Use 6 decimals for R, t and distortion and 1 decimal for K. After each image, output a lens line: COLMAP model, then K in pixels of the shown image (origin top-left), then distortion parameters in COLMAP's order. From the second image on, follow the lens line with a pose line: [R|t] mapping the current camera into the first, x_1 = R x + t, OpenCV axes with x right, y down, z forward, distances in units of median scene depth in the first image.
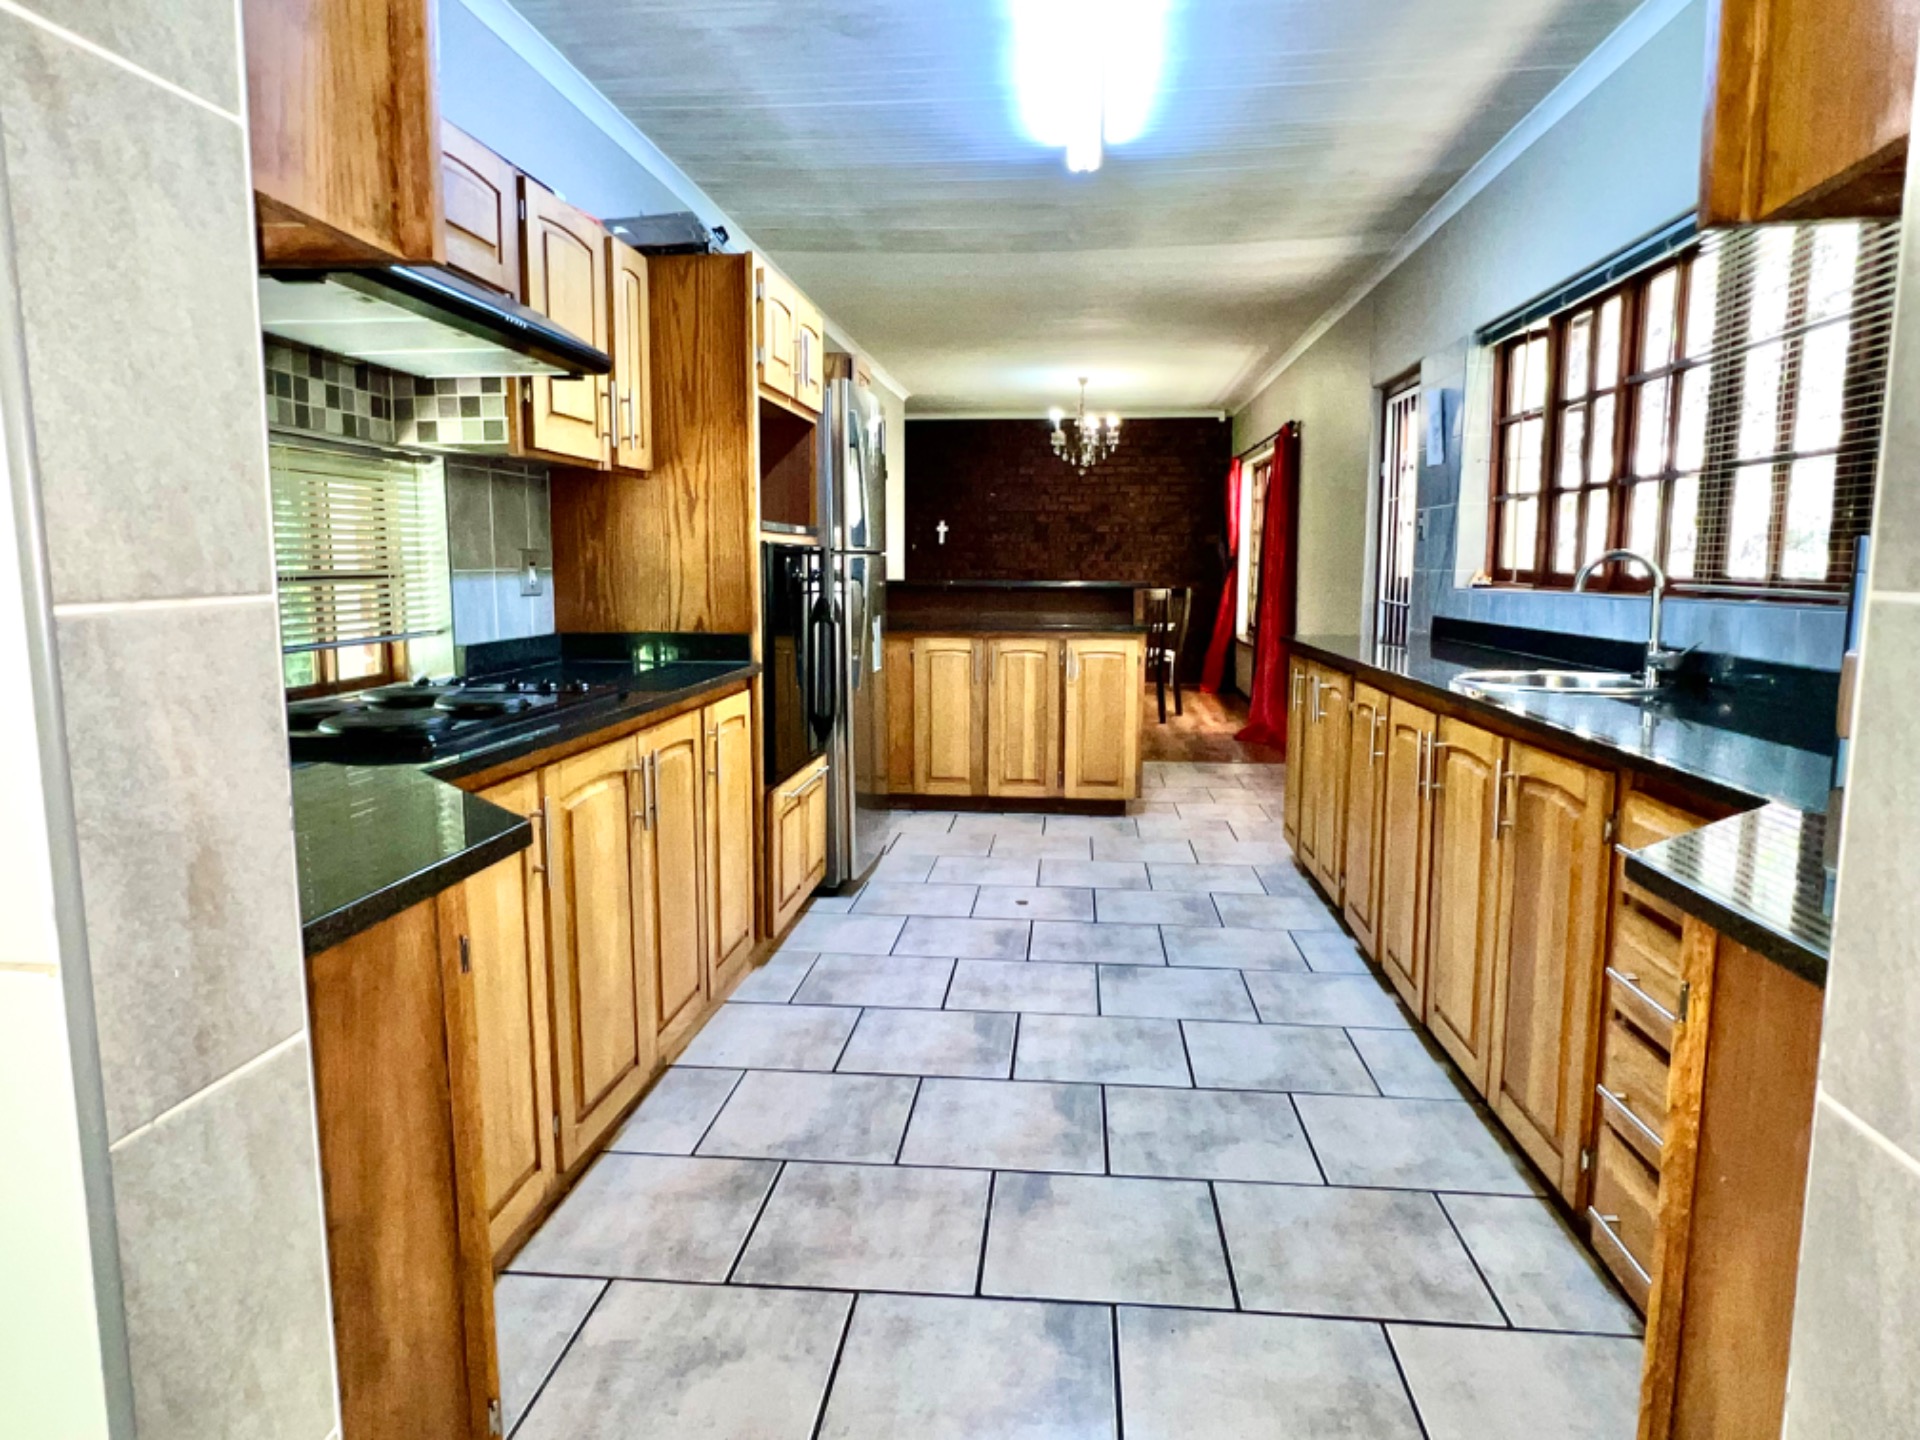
lens RADIAL K [[1207.3, 0, 960.1], [0, 1207.3, 716.6], [0, 0, 1]] dist [-0.002644, 0.001014]
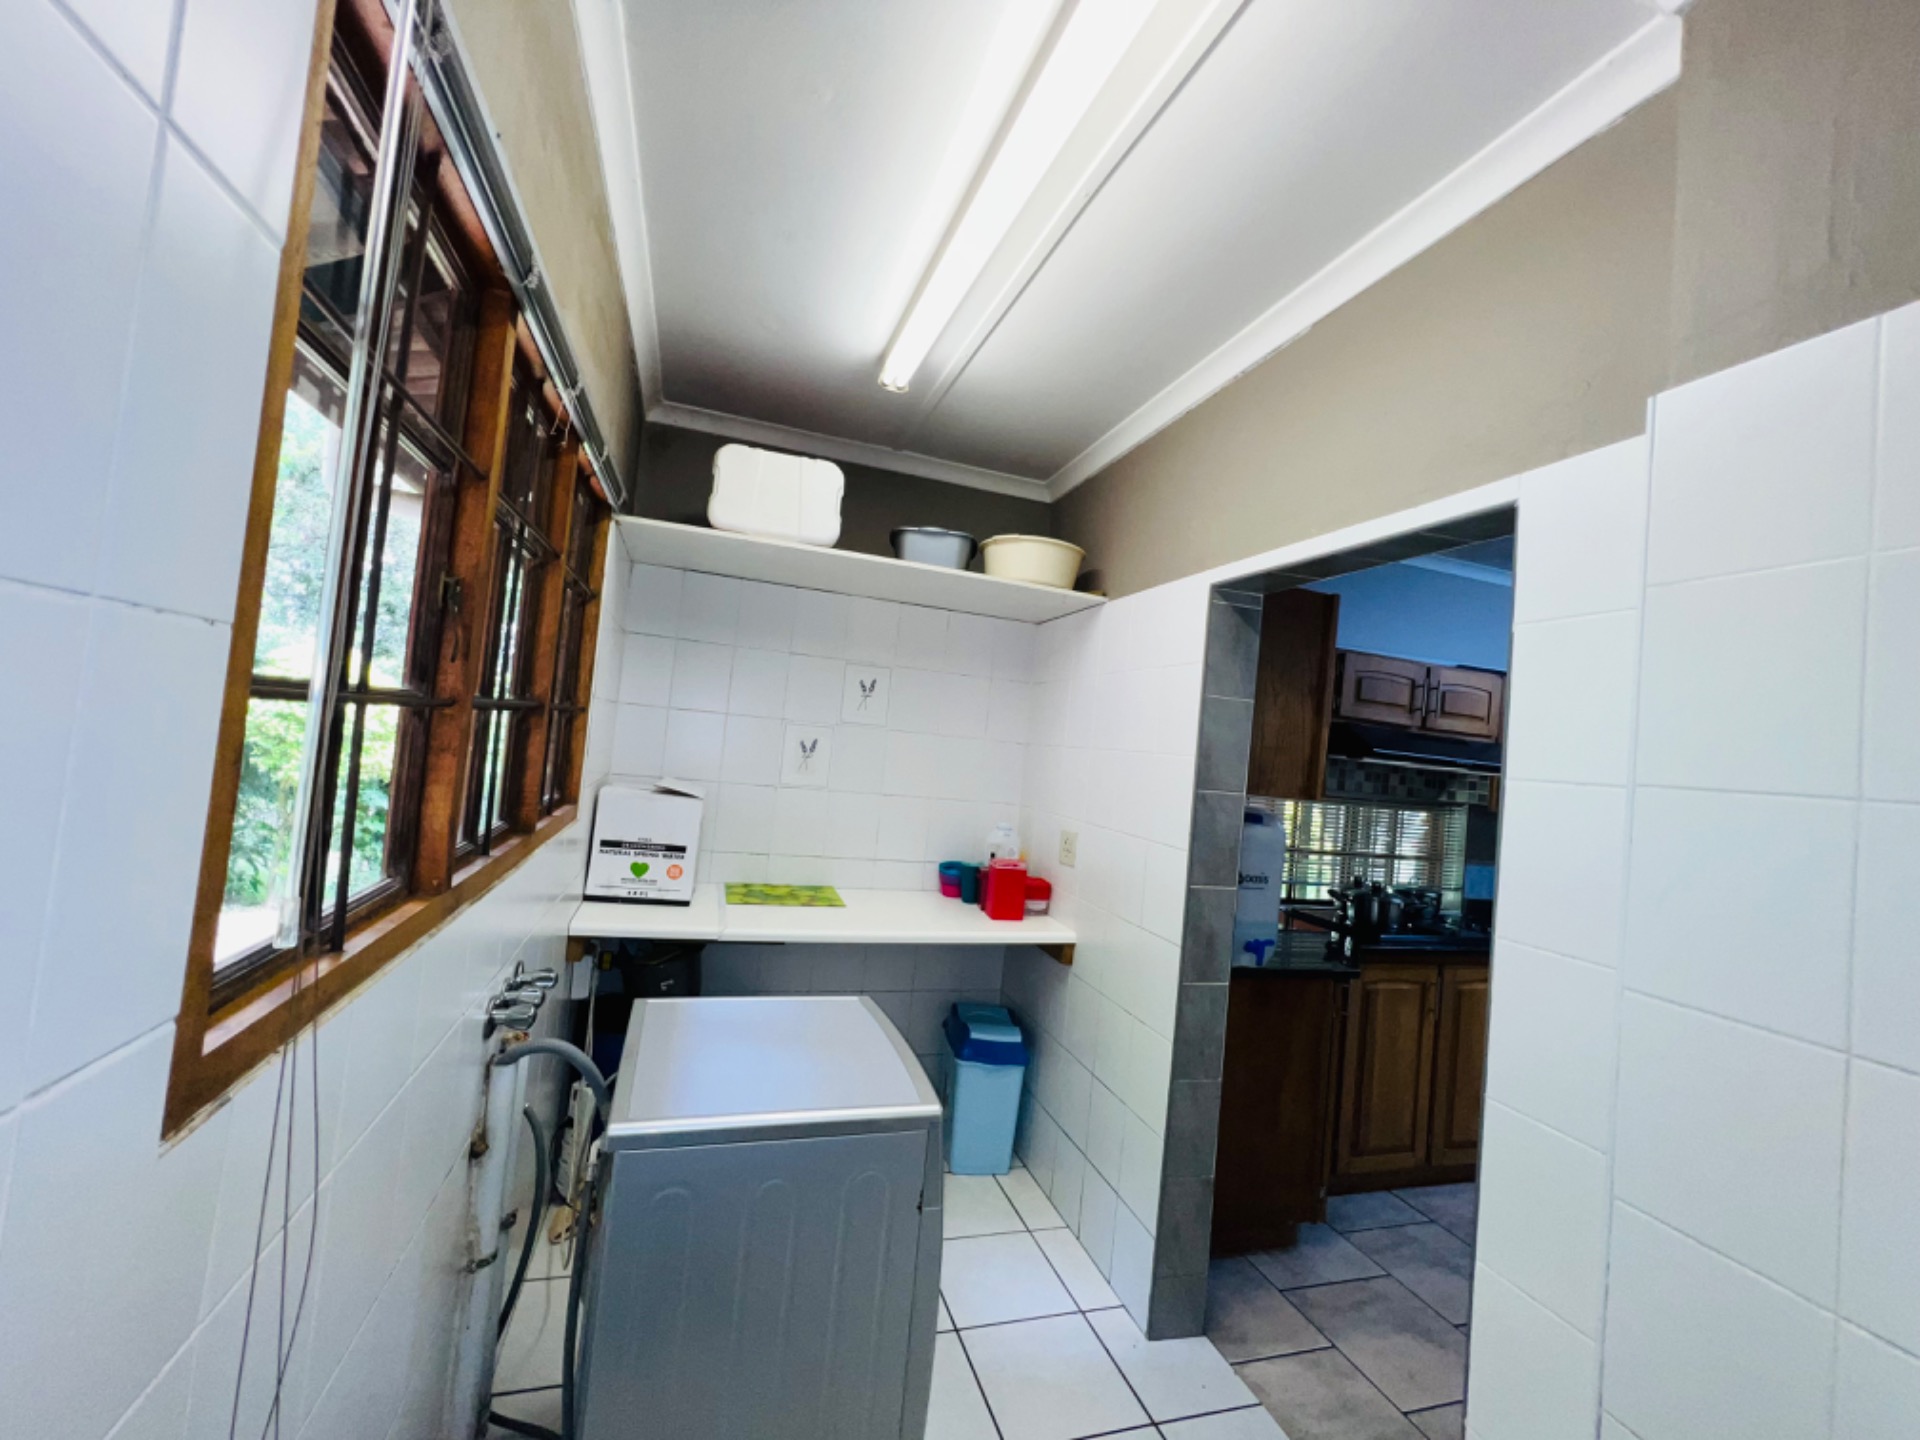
lens RADIAL K [[776.7, 0, 956.8], [0, 776.7, 714.9], [0, 0, 1]] dist [-0.000840, -0.000039]
pose [[0.405085, 0.001417, -0.914278, 0.319300], [-0.213343, 0.972539, -0.093018, -0.043289], [0.889039, 0.232735, 0.394263, -0.242672]]
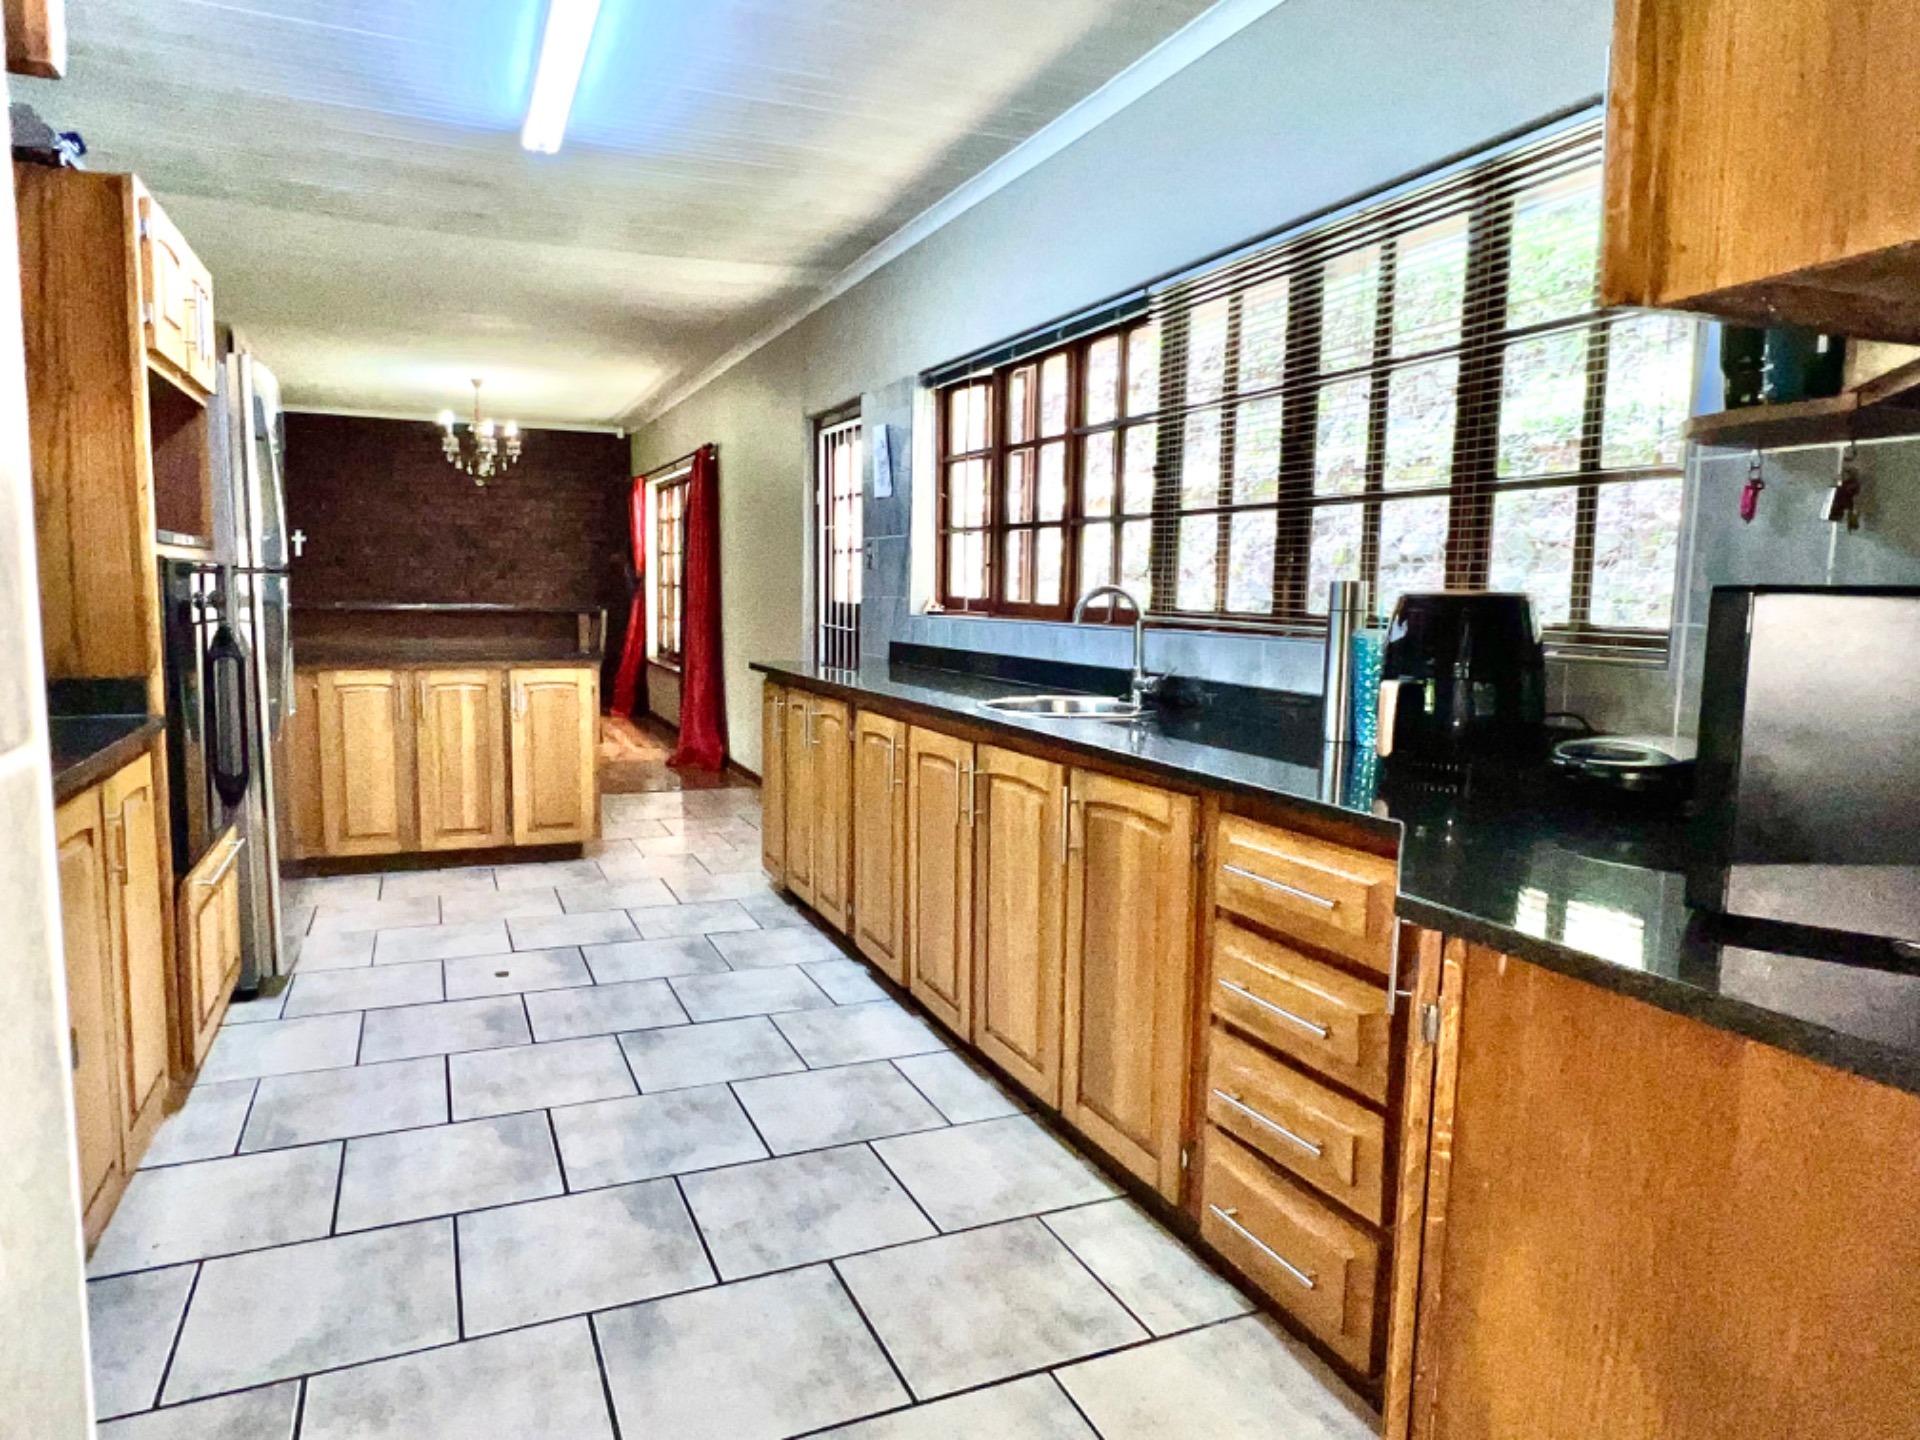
lens RADIAL K [[1202.1, 0, 952.1], [0, 1202.1, 722.0], [0, 0, 1]] dist [0.000929, -0.002102]
pose [[0.873539, -0.041476, 0.484984, -0.081422], [0.046290, 0.998926, 0.002053, -0.015660], [-0.484548, 0.020656, 0.874521, 0.077577]]
